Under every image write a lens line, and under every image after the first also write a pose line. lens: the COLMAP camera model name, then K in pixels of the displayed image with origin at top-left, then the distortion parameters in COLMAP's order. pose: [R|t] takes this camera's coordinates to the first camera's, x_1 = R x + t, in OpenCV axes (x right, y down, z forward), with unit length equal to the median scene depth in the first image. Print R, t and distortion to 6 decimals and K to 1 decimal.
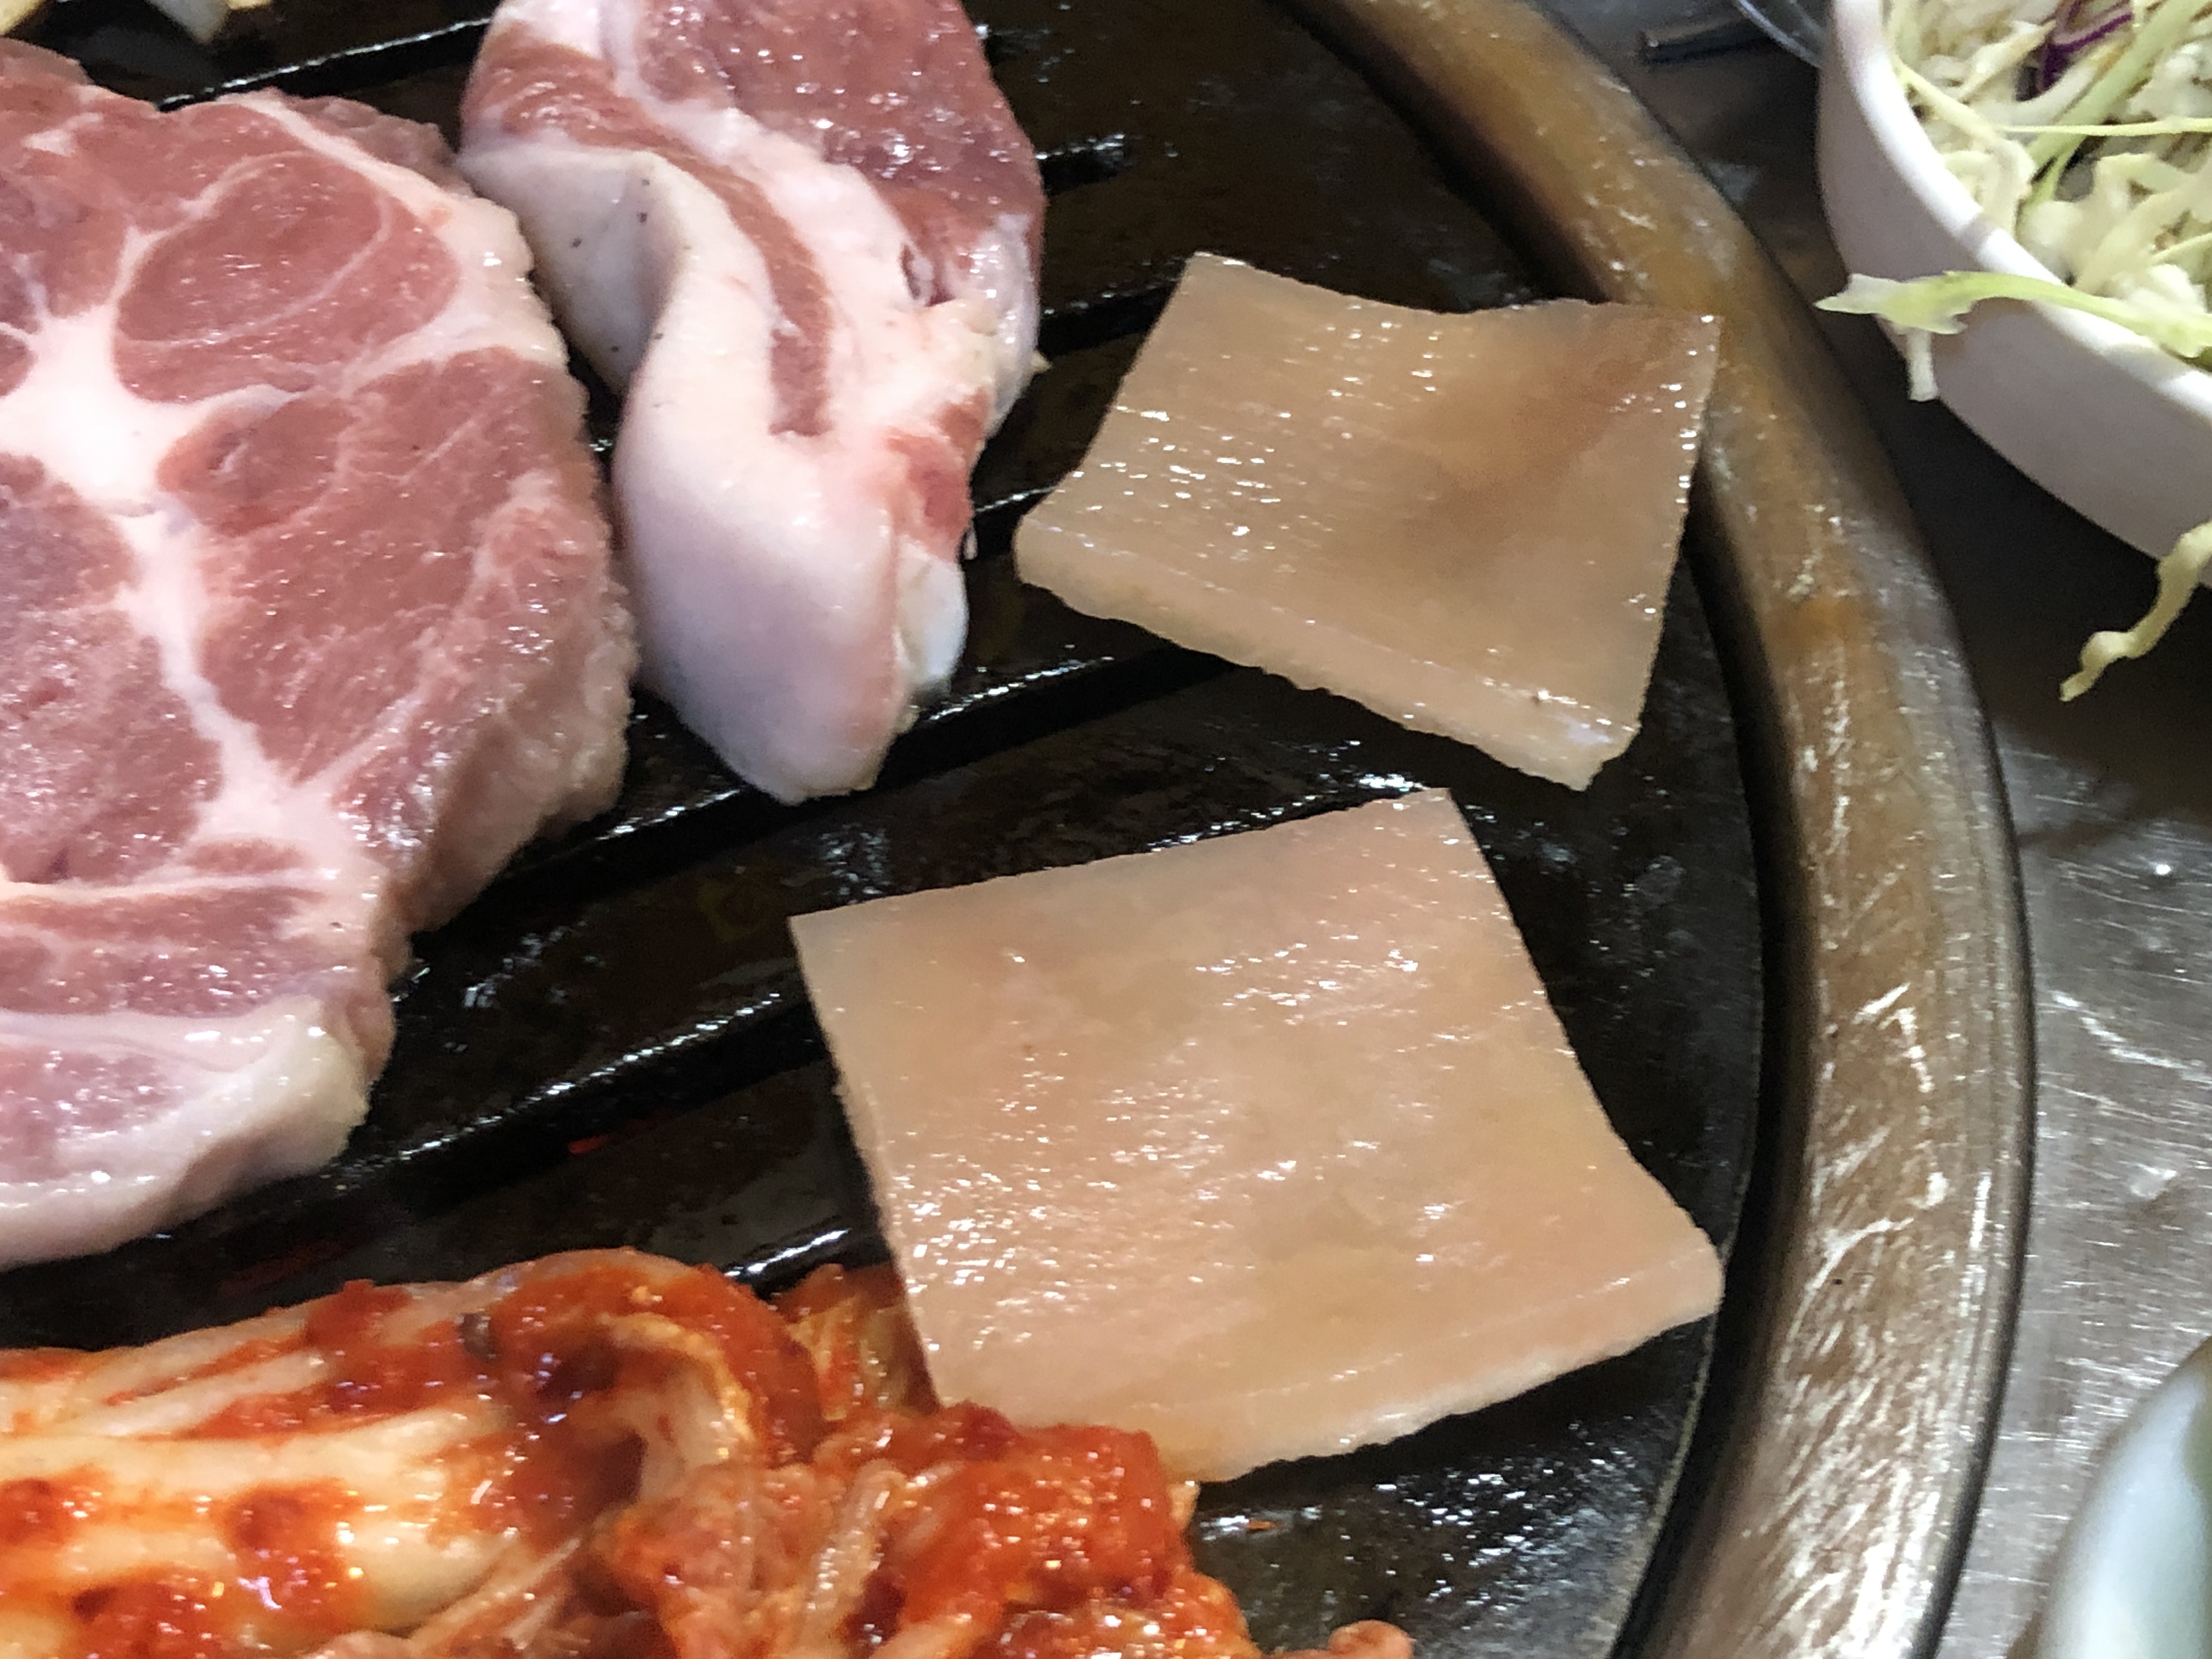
lens RADIAL K [[3255.0, 0, 1106.0], [0, 3255.0, 829.5], [0, 0, 1]] dist [0.197015, -0.854864]
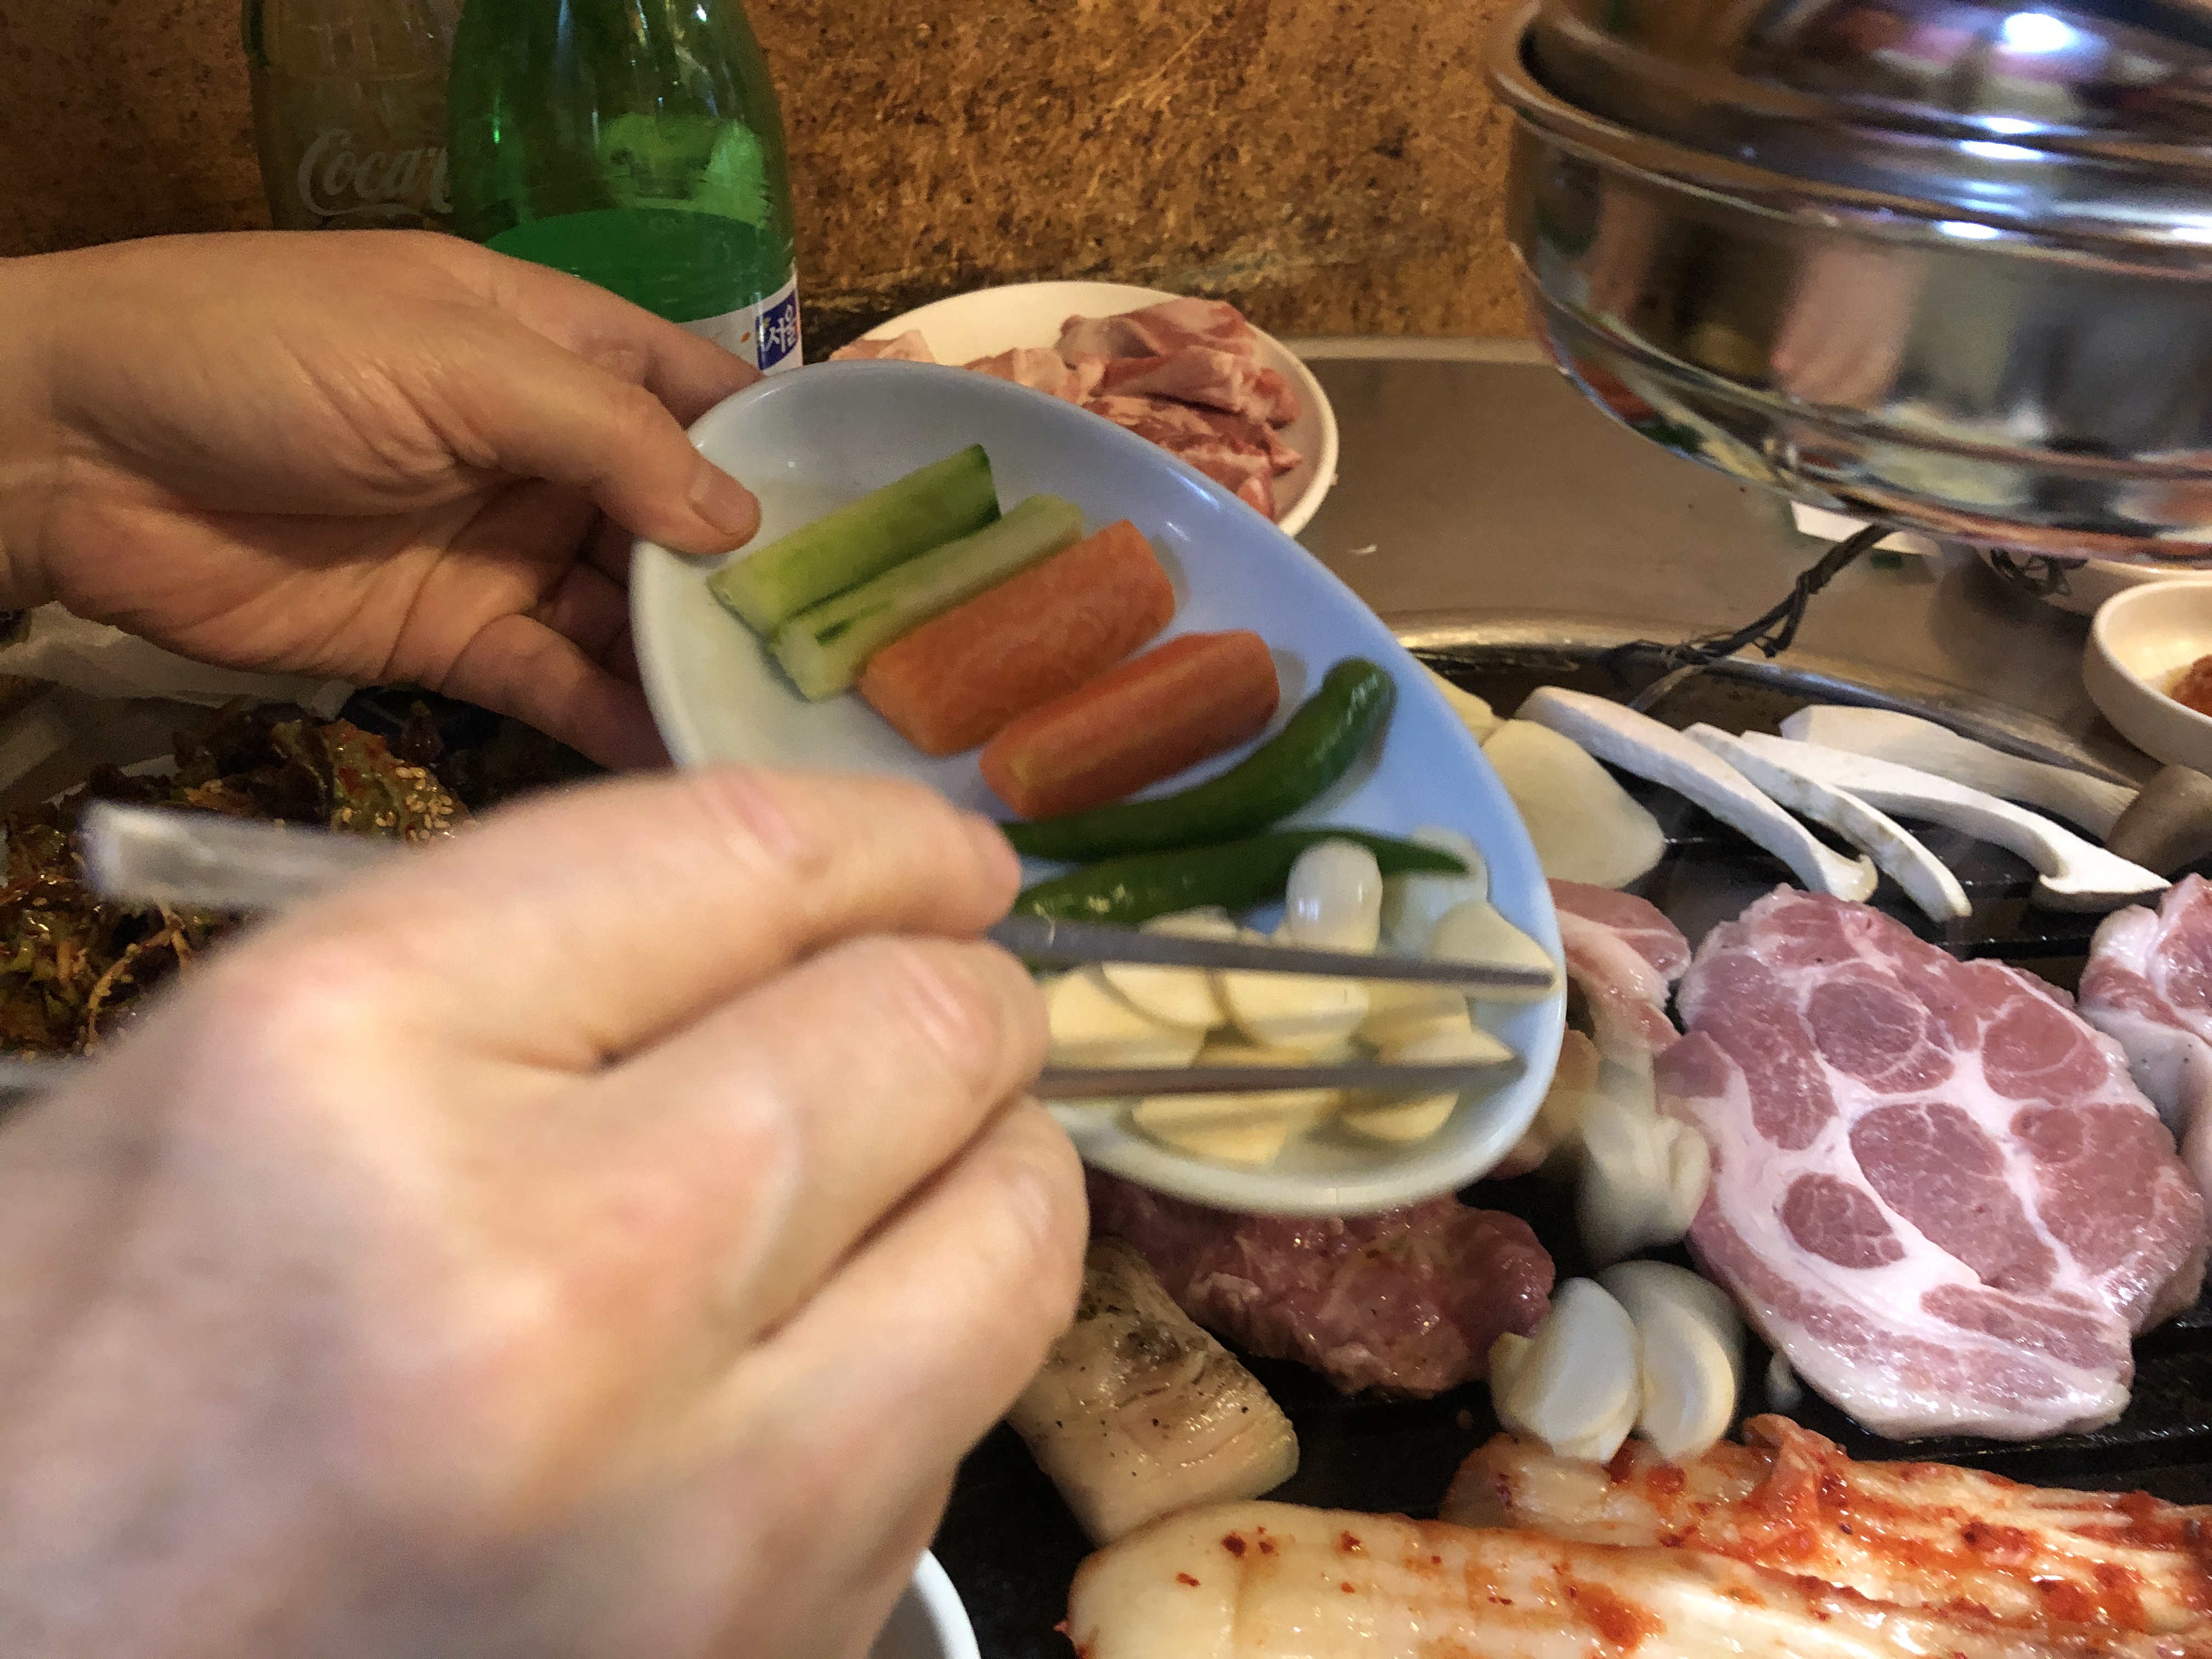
lens RADIAL K [[1897.2, 0, 1146.6], [0, 1897.2, 786.5], [0, 0, 1]] dist [0.038878, -0.003930]
pose [[0.923618, 0.217354, -0.315734, -0.475128], [-0.277291, 0.947564, -0.158849, 0.057878], [0.264652, 0.234266, 0.935457, -0.580637]]
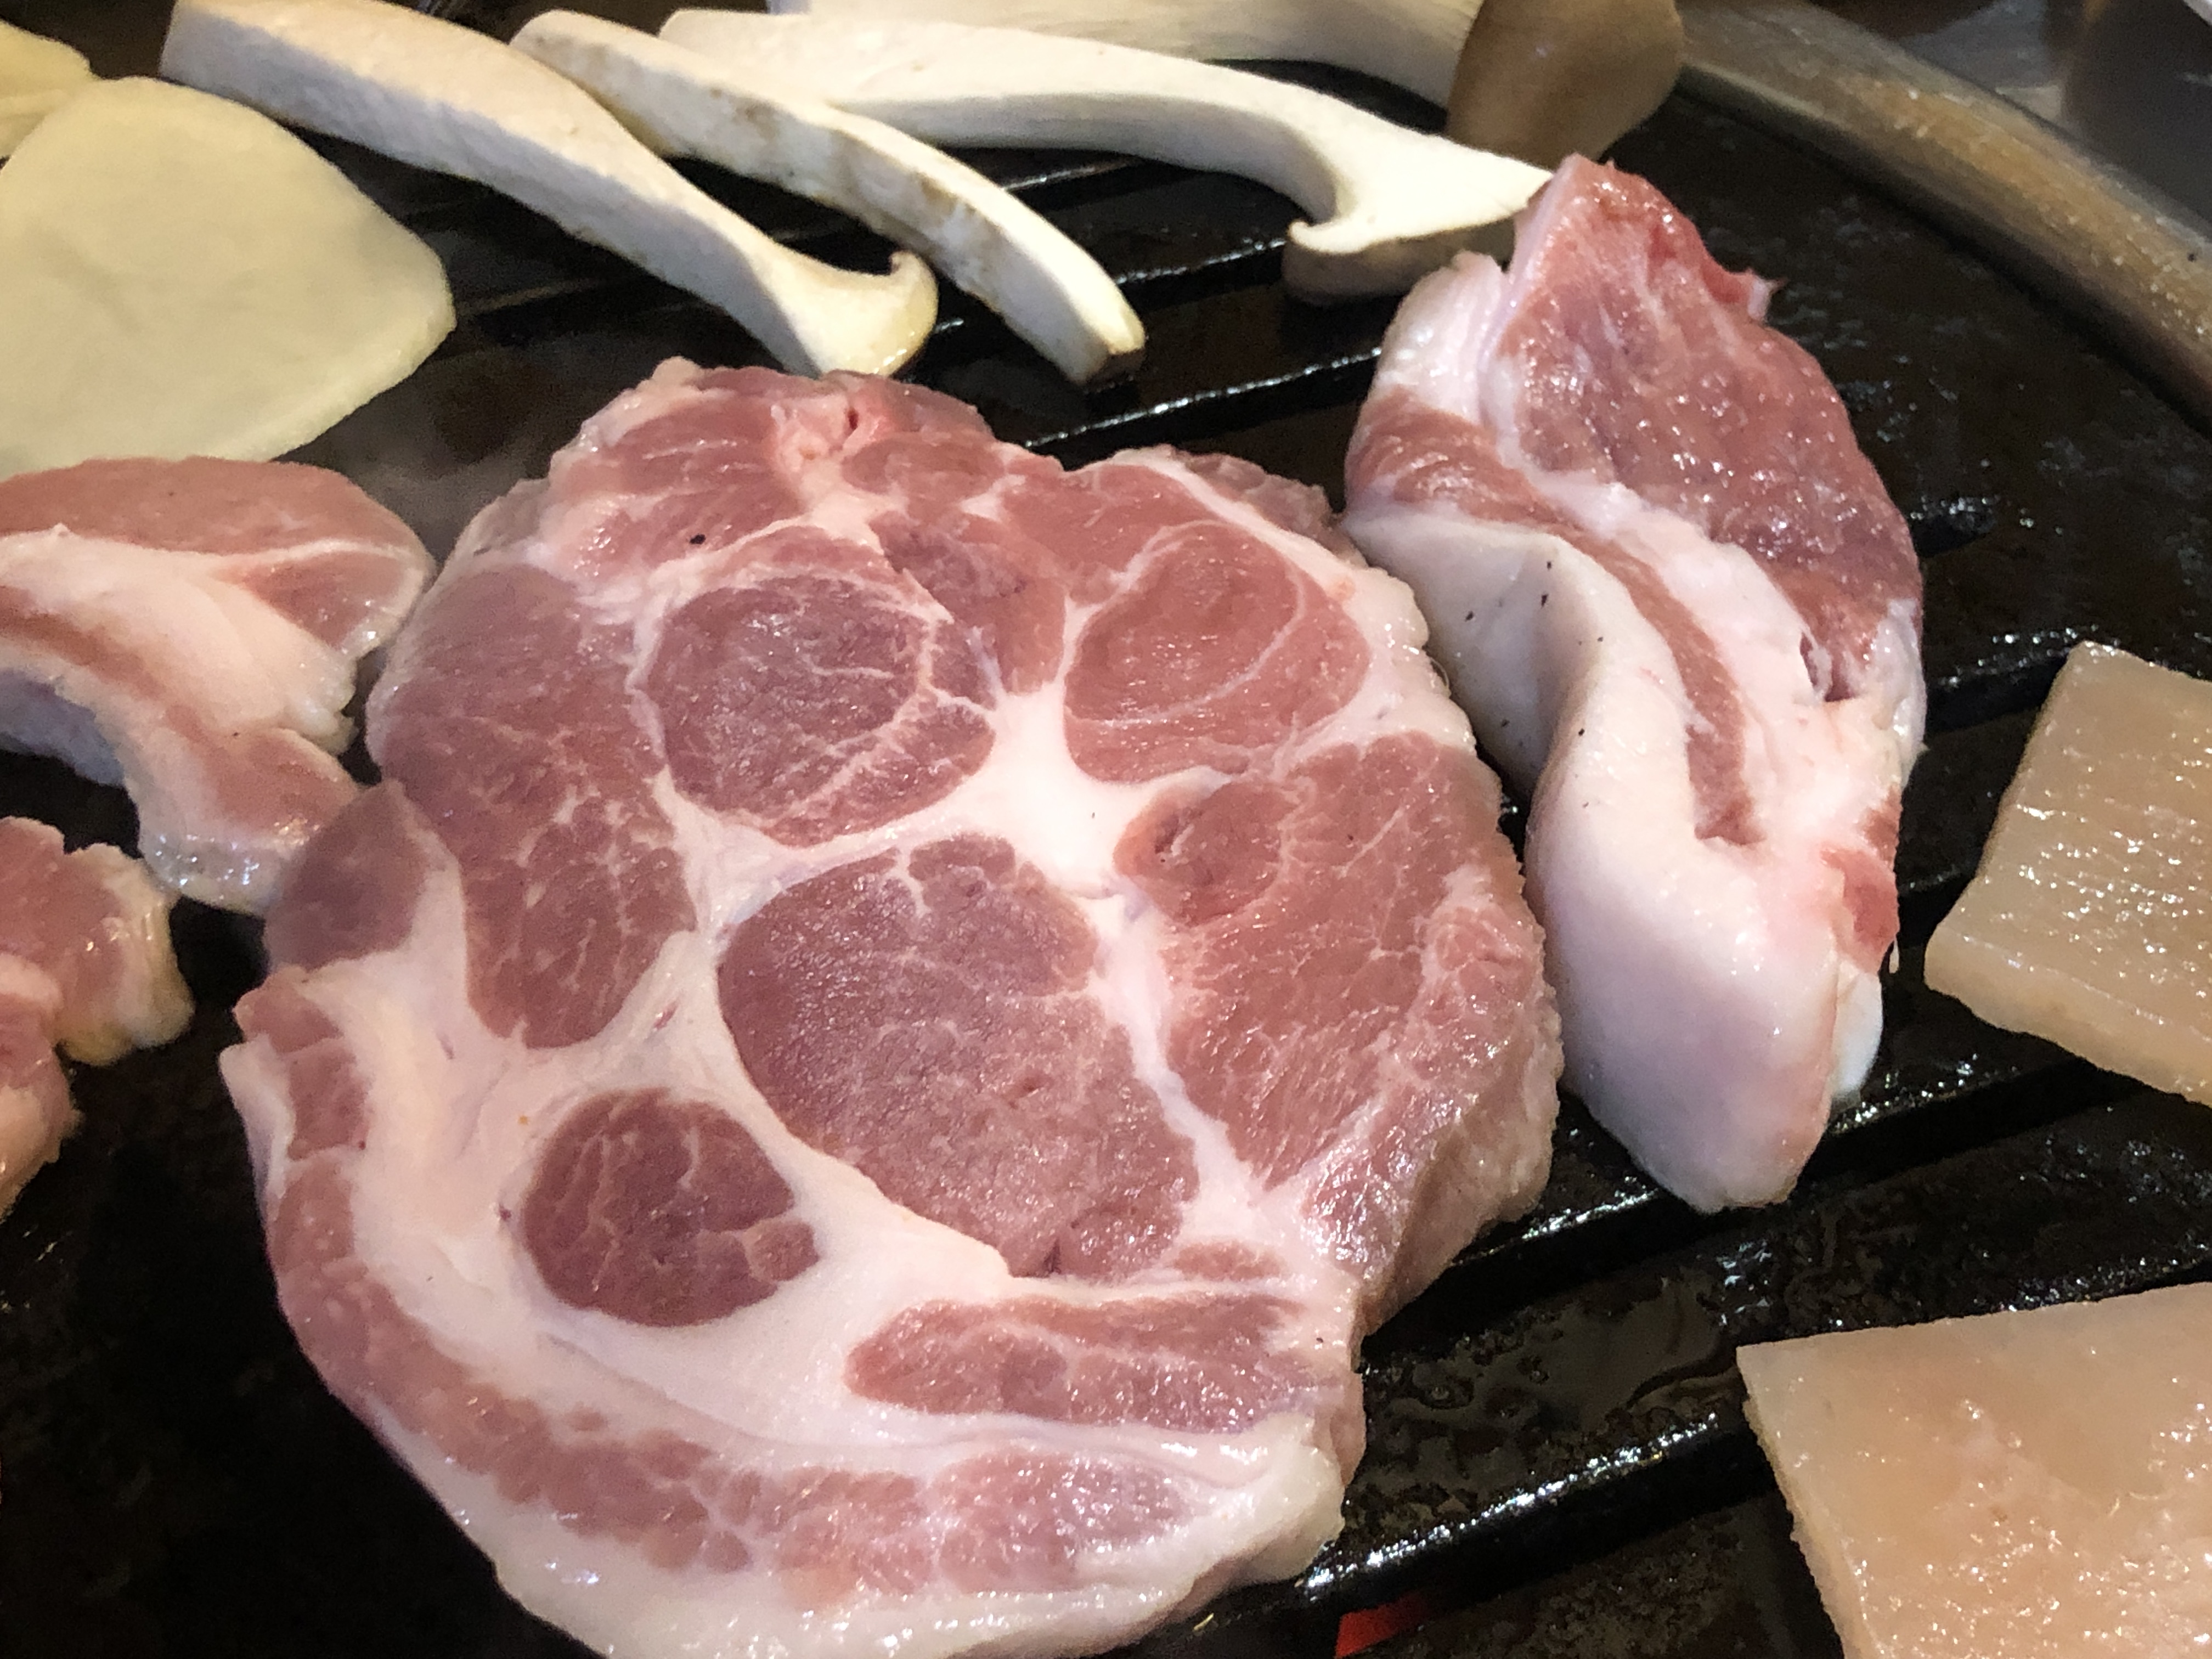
lens RADIAL K [[3255.0, 0, 1106.0], [0, 3255.0, 829.5], [0, 0, 1]] dist [0.197015, -0.854864]
pose [[0.991262, 0.053044, -0.120768, -0.161256], [-0.056707, 0.998023, -0.027092, -0.085868], [0.119093, 0.033703, 0.992311, -0.024334]]
